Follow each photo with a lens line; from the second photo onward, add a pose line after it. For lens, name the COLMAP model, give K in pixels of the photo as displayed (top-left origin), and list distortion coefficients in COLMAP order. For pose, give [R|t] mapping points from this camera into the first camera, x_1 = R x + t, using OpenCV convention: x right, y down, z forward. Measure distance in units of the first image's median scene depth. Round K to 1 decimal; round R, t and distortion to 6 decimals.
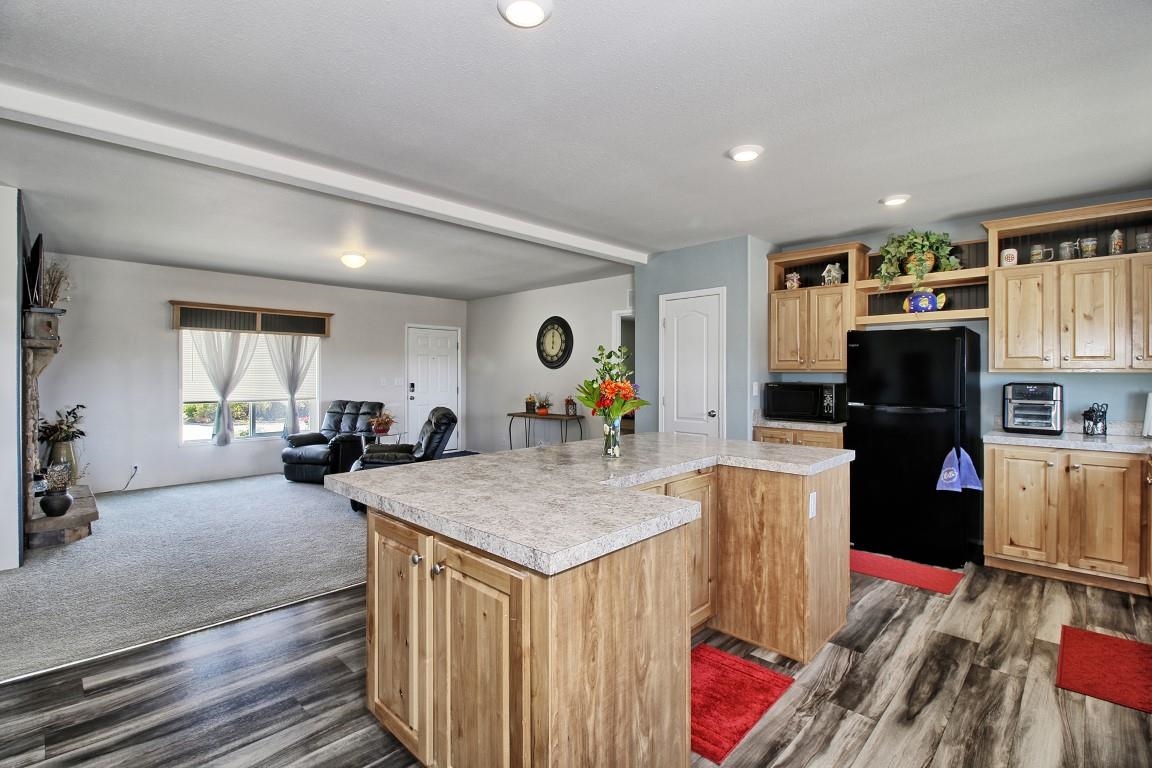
lens RADIAL K [[511.0, 0, 624.7], [0, 511.0, 382.5], [0, 0, 1]] dist [-0.033065, 0.000038]
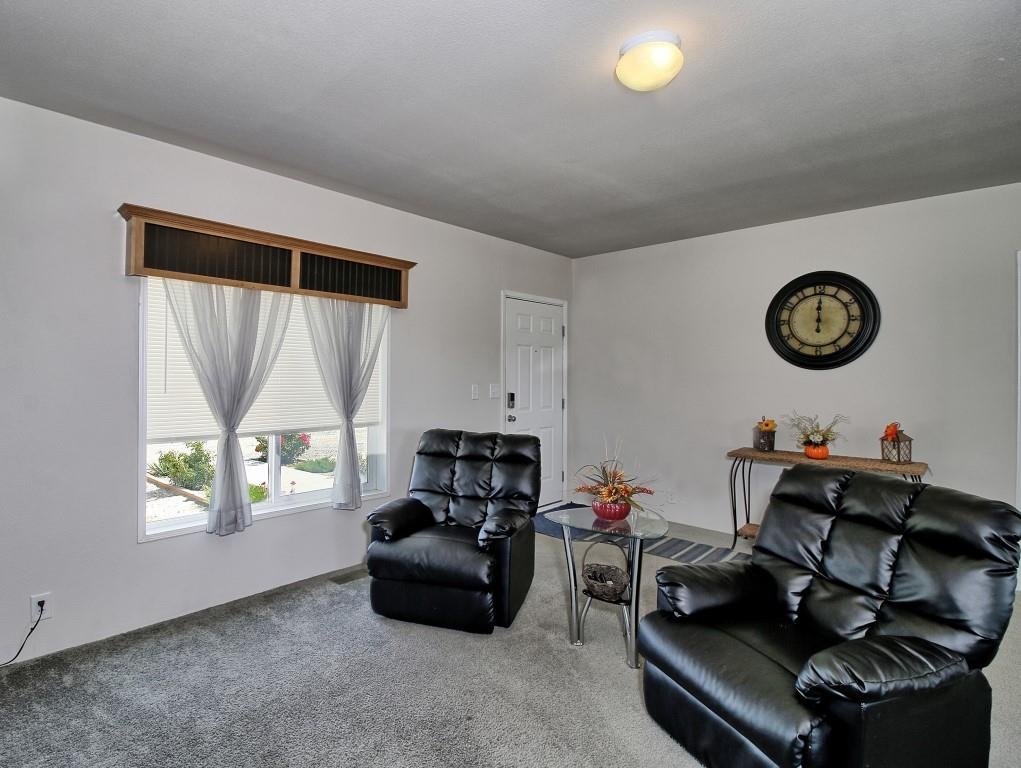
lens RADIAL K [[519.3, 0, 510.5], [0, 519.3, 384.0], [0, 0, 1]] dist [-0.024624, -0.000036]
pose [[0.998846, 0.005475, -0.047724, -0.472164], [-0.005497, 0.999985, -0.000317, -0.010770], [0.047722, 0.000579, 0.998861, 0.486286]]
